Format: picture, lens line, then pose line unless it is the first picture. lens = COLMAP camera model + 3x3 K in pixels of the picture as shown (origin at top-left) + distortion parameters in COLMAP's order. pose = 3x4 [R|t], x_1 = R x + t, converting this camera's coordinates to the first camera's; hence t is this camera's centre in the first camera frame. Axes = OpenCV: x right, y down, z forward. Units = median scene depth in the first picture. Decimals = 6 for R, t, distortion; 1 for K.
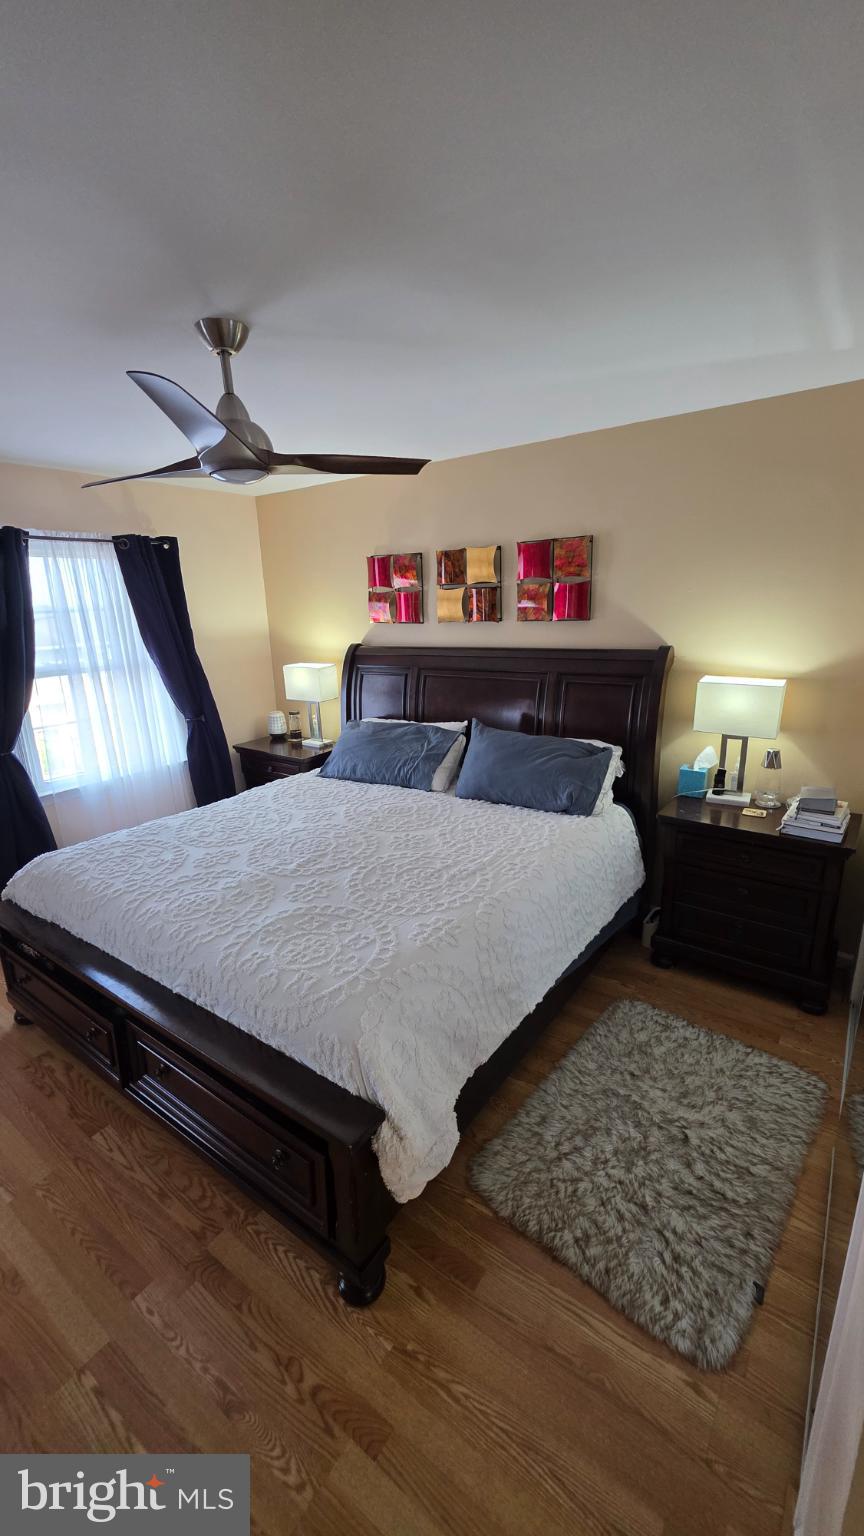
lens RADIAL K [[616.1, 0, 429.2], [0, 616.1, 769.4], [0, 0, 1]] dist [0.000842, 0.000683]
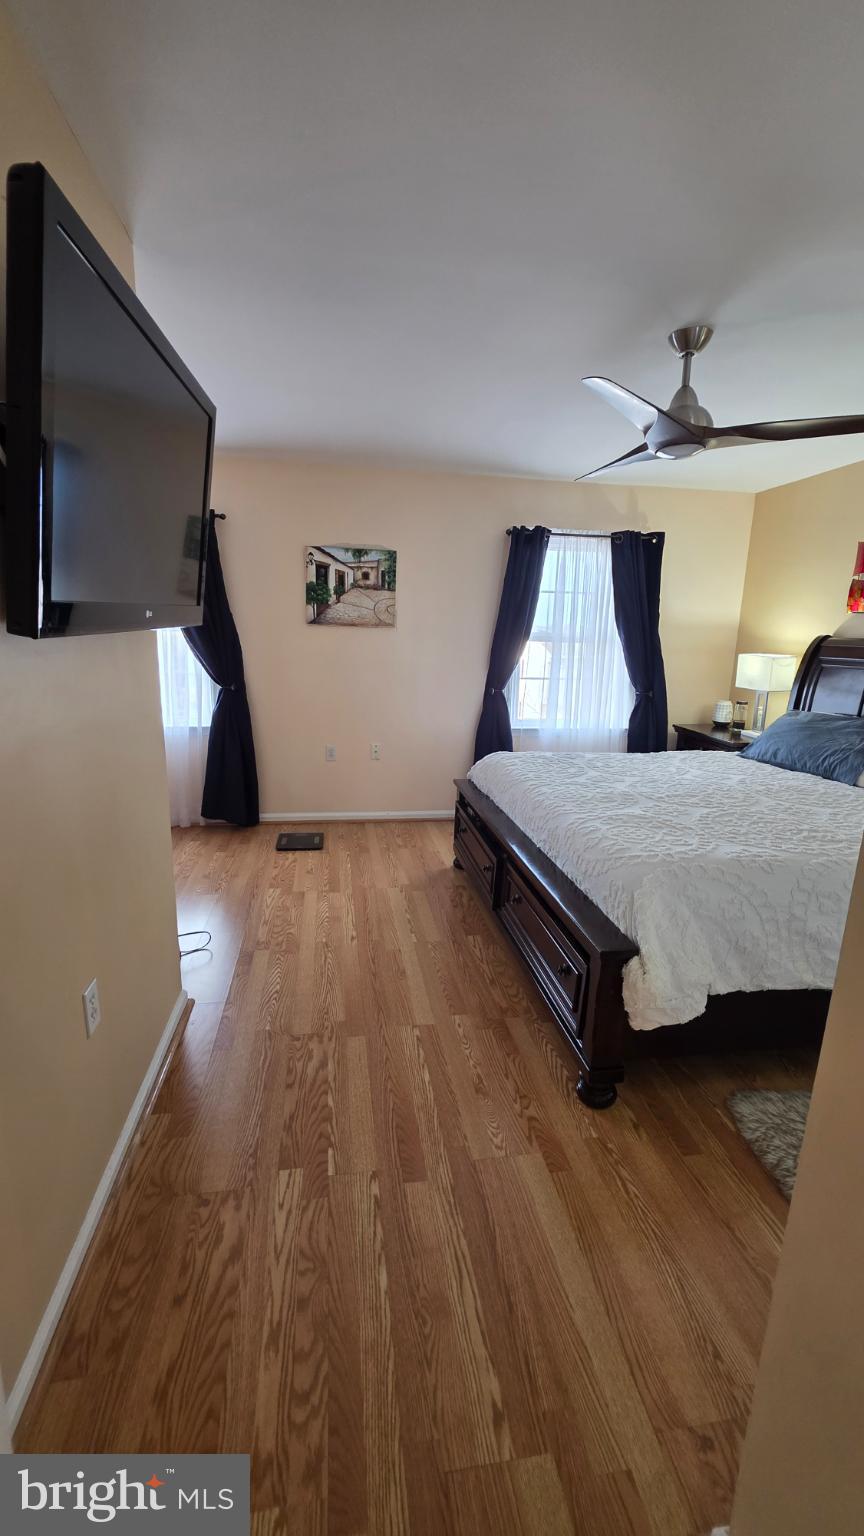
lens RADIAL K [[616.1, 0, 423.5], [0, 616.1, 763.7], [0, 0, 1]] dist [0.000842, 0.000683]
pose [[0.701018, 0.199808, -0.684581, 0.276726], [-0.232619, 0.971510, 0.045350, 0.176712], [0.674138, 0.127456, 0.727525, -0.149067]]
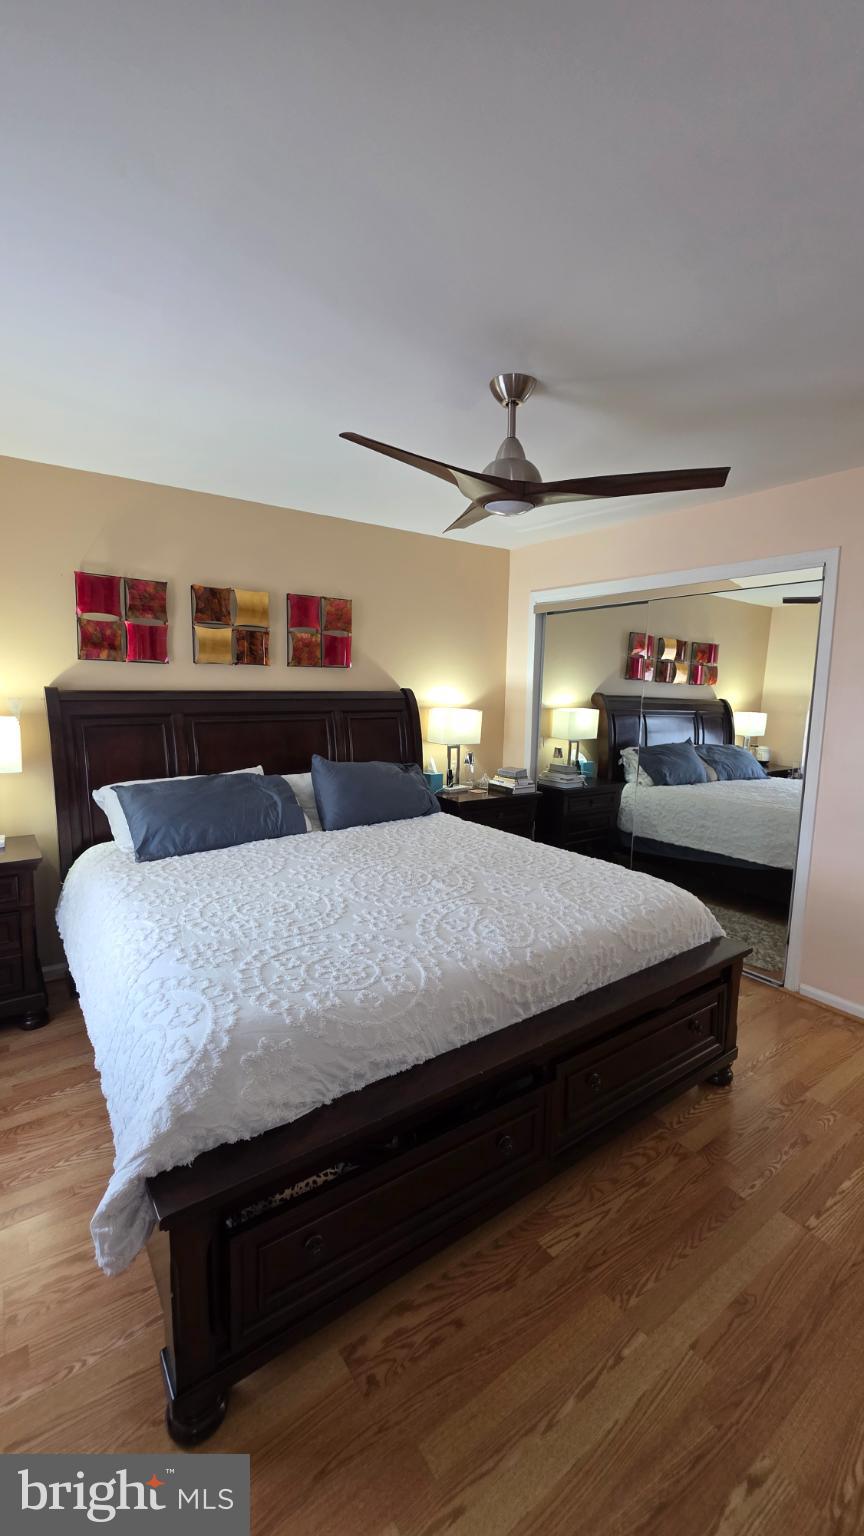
lens RADIAL K [[616.1, 0, 423.0], [0, 616.1, 766.7], [0, 0, 1]] dist [0.000842, 0.000683]
pose [[0.324230, -0.090366, 0.941652, -1.316627], [0.222381, 0.974812, 0.016978, -0.064666], [-0.919468, 0.203901, 0.336159, 0.779859]]
